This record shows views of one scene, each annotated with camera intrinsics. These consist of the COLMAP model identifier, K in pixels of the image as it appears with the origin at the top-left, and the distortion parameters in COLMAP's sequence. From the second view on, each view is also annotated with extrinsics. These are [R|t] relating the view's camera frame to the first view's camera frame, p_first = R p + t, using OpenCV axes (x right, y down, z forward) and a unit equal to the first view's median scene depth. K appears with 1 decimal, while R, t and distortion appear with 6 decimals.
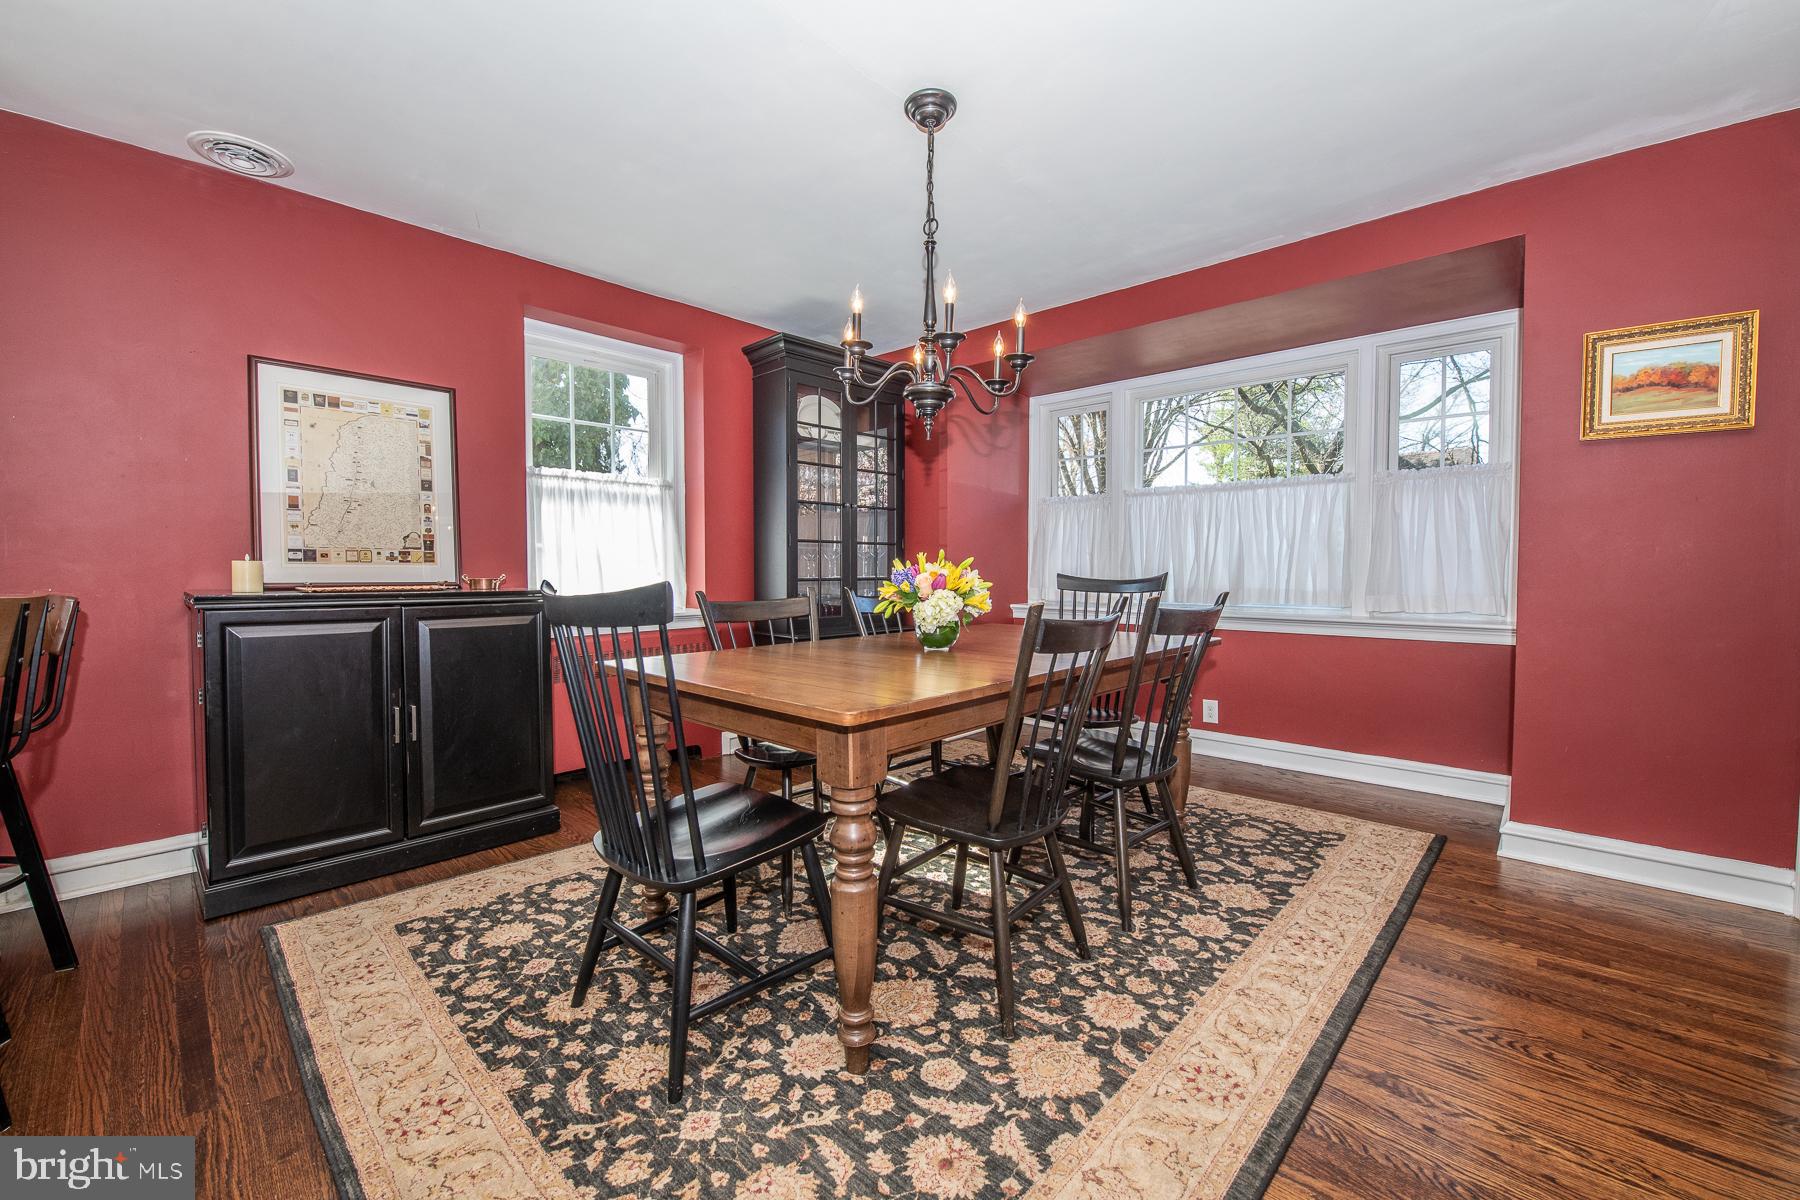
lens RADIAL K [[716.5, 0, 911.5], [0, 716.5, 590.3], [0, 0, 1]] dist [-0.015027, -0.002101]
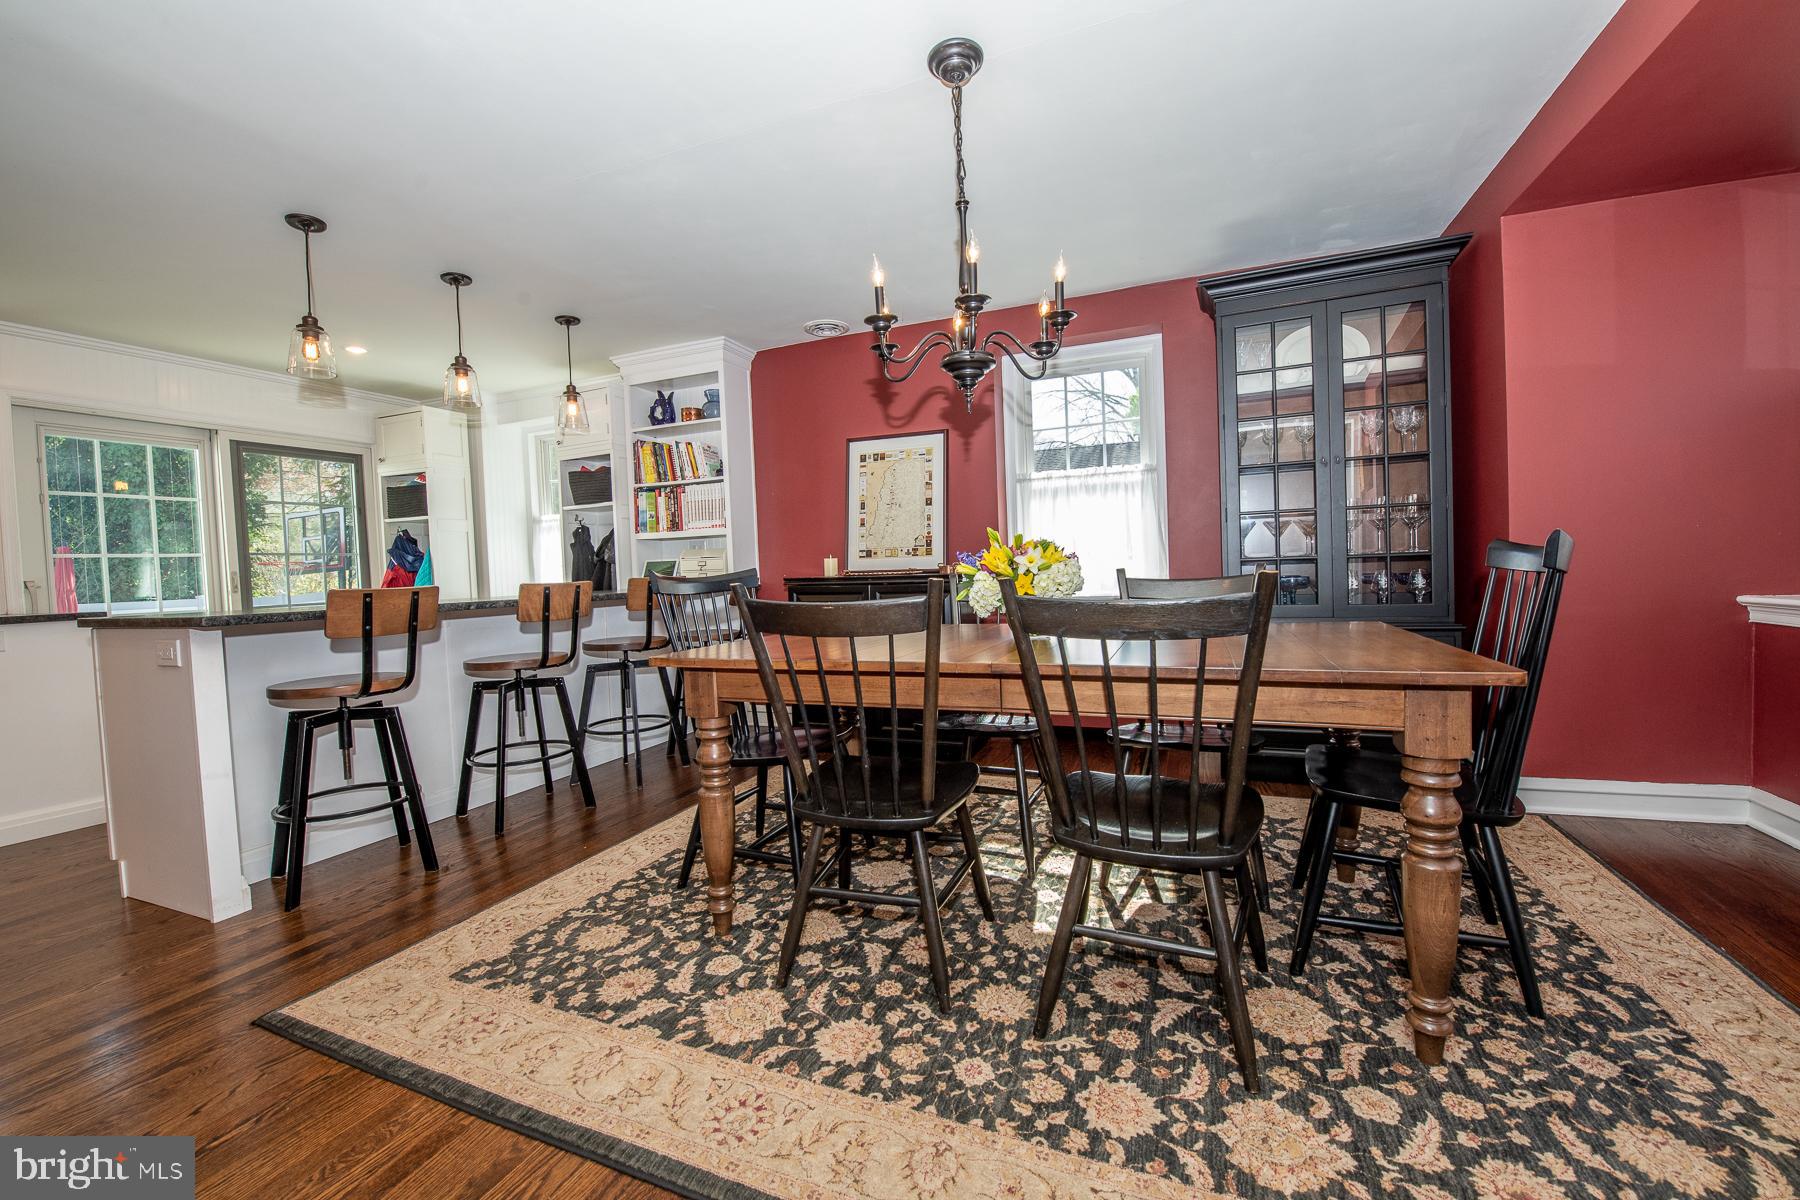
lens RADIAL K [[716.5, 0, 903.4], [0, 716.5, 593.4], [0, 0, 1]] dist [-0.015027, -0.002101]
pose [[0.354606, 0.018560, -0.934832, 0.808025], [0.004408, 0.999759, 0.021521, 0.007951], [0.935006, -0.011753, 0.354438, 0.539030]]
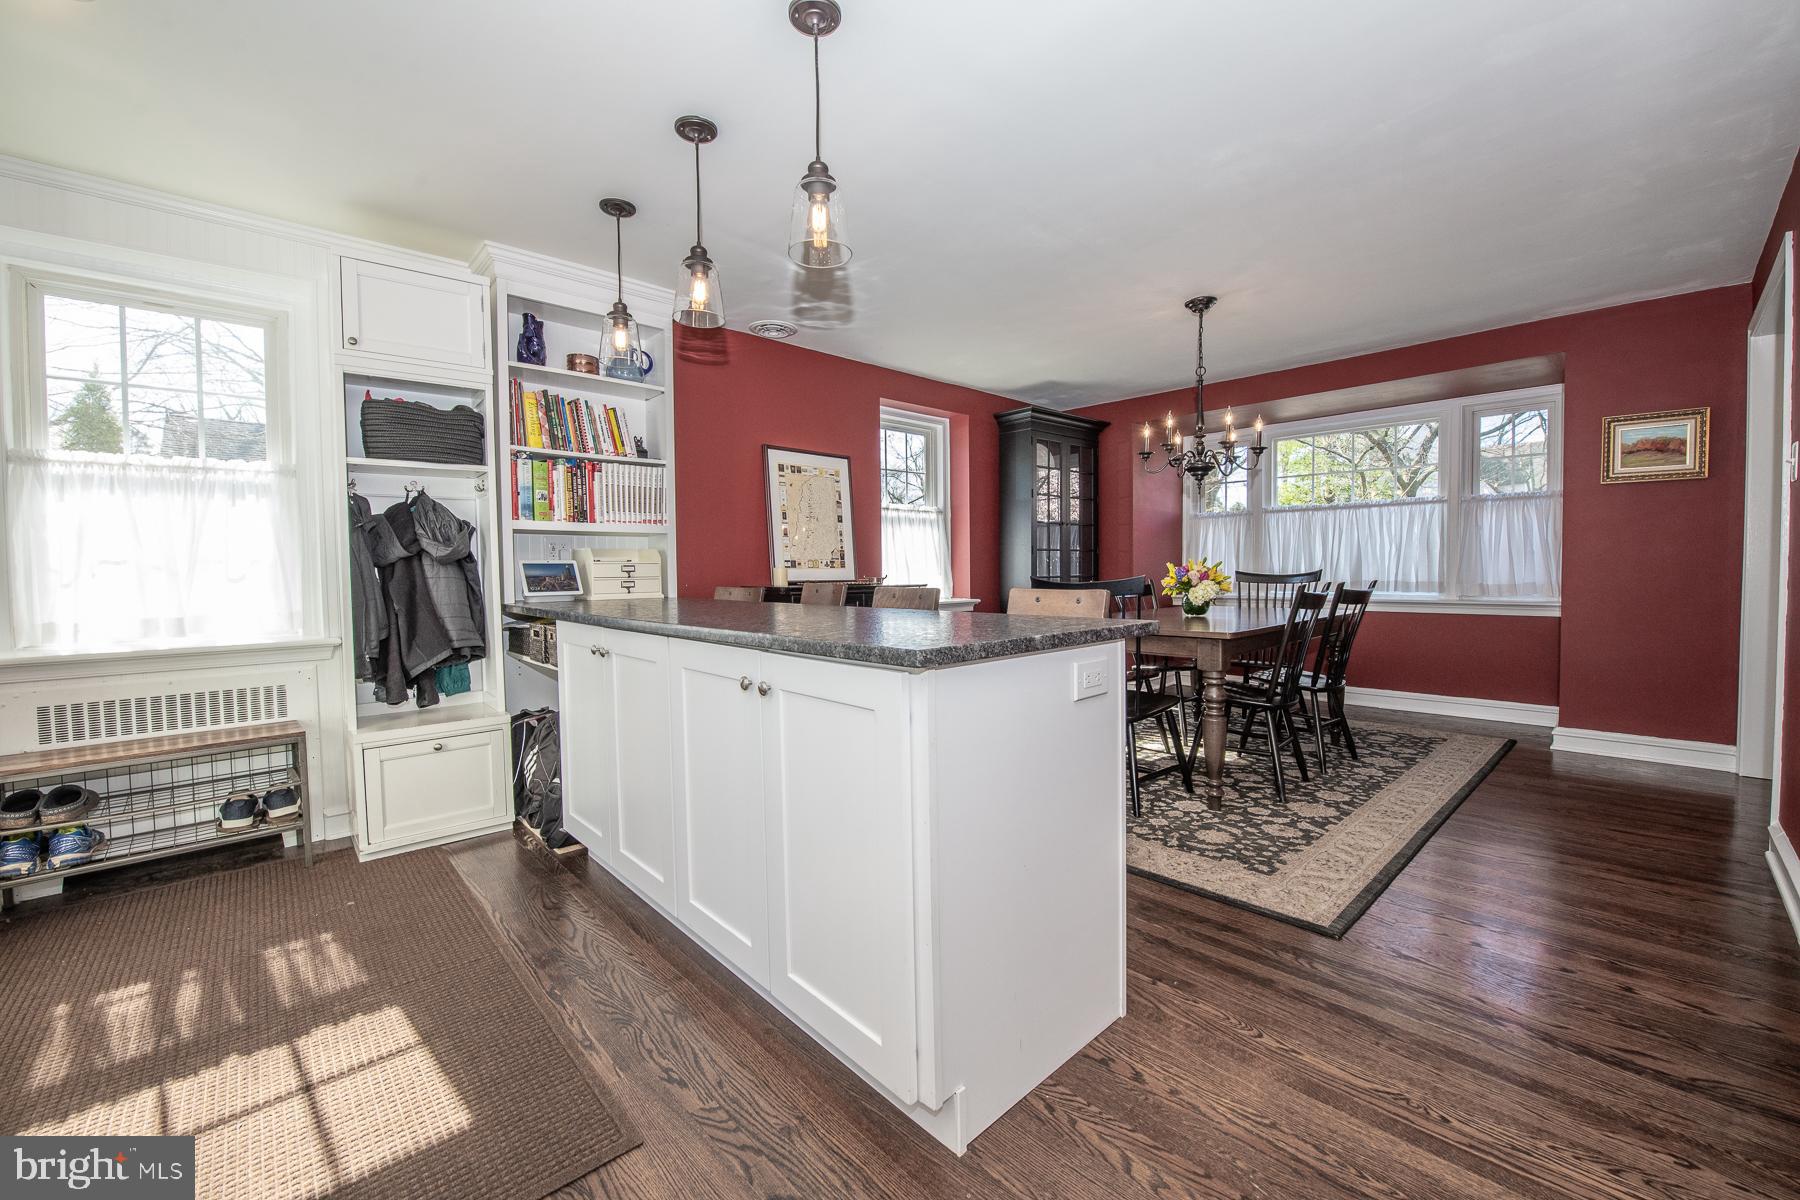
lens RADIAL K [[716.5, 0, 911.2], [0, 716.5, 595.9], [0, 0, 1]] dist [-0.015027, -0.002101]
pose [[0.997677, -0.008252, -0.067627, -0.514954], [0.008661, 0.999946, 0.005754, 0.019368], [0.067576, -0.006326, 0.997694, -0.713455]]
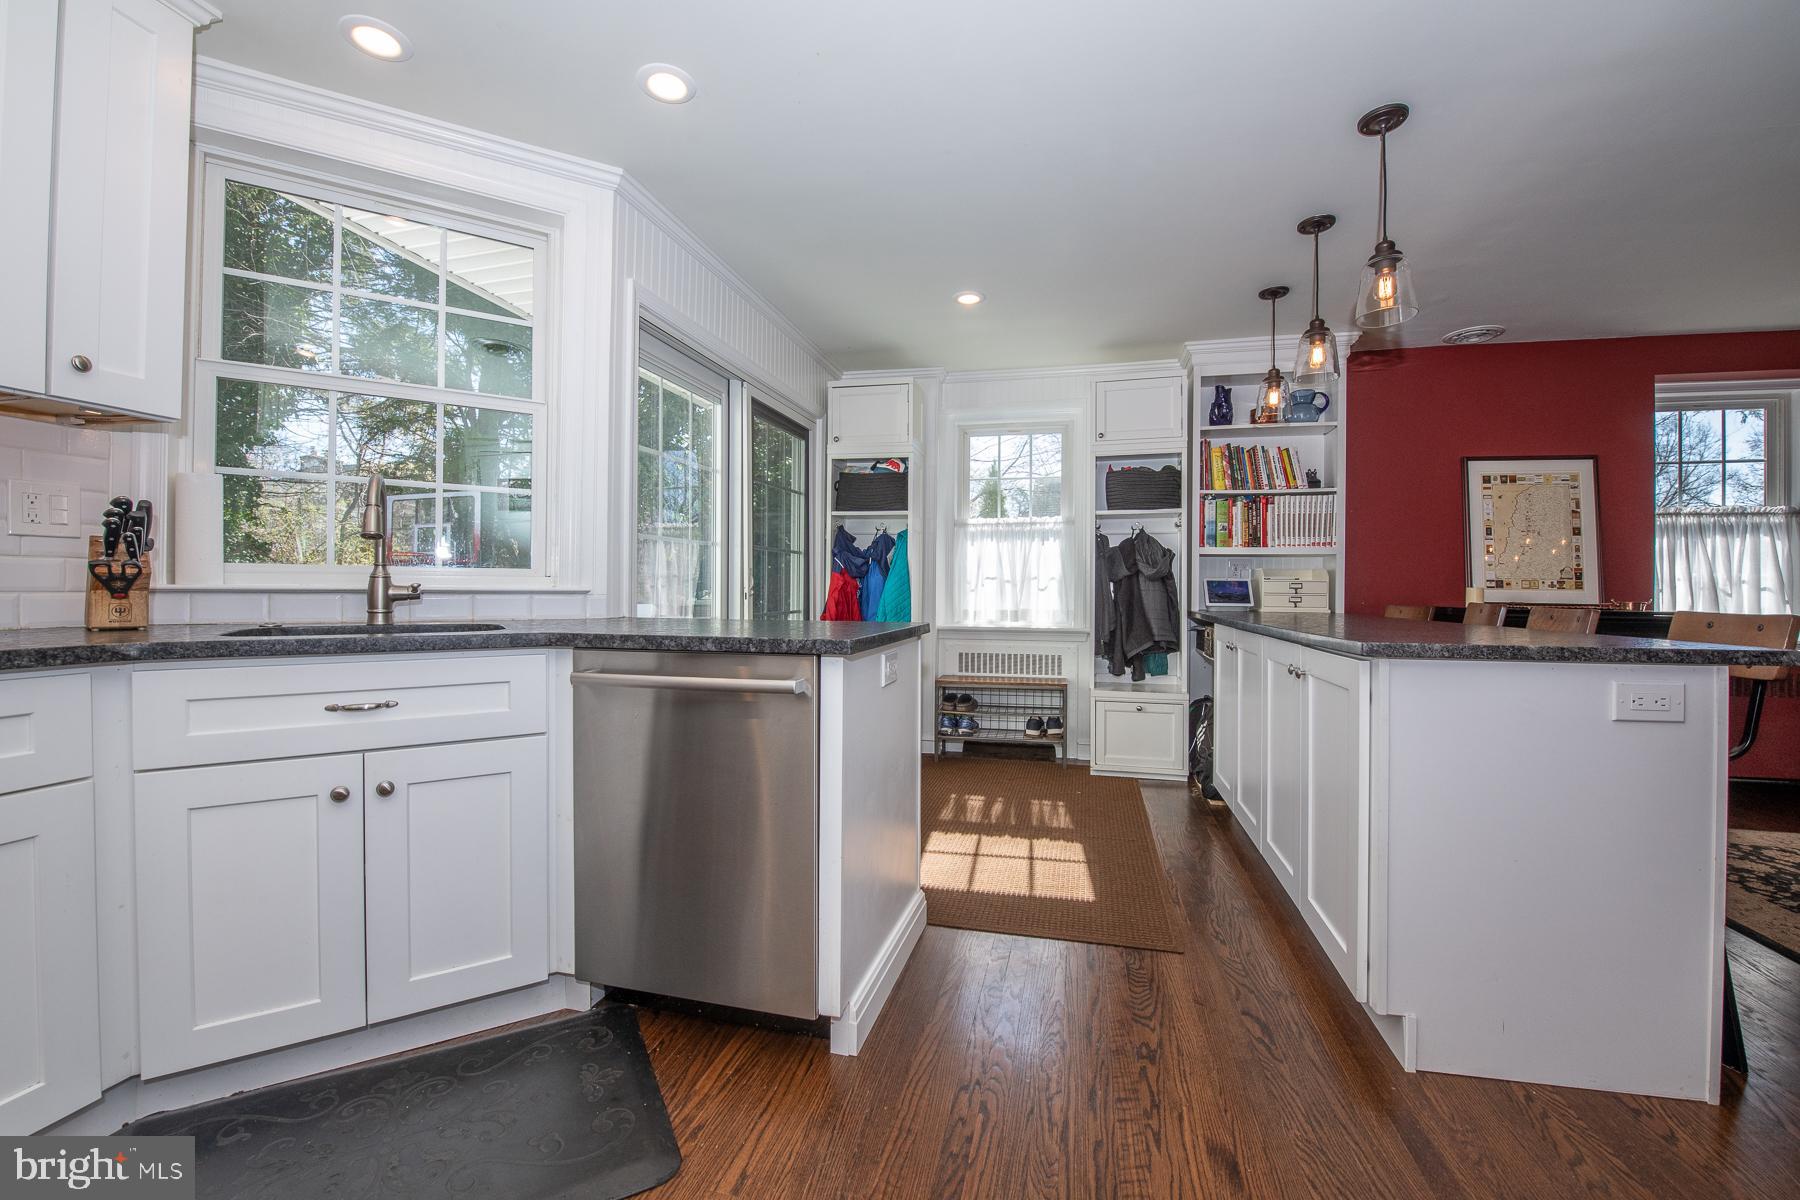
lens RADIAL K [[716.5, 0, 908.1], [0, 716.5, 592.8], [0, 0, 1]] dist [-0.015027, -0.002101]
pose [[0.491804, 0.007312, -0.870675, -0.180937], [-0.037683, 0.999207, -0.012894, 0.038807], [0.869890, 0.039151, 0.491689, -0.904799]]
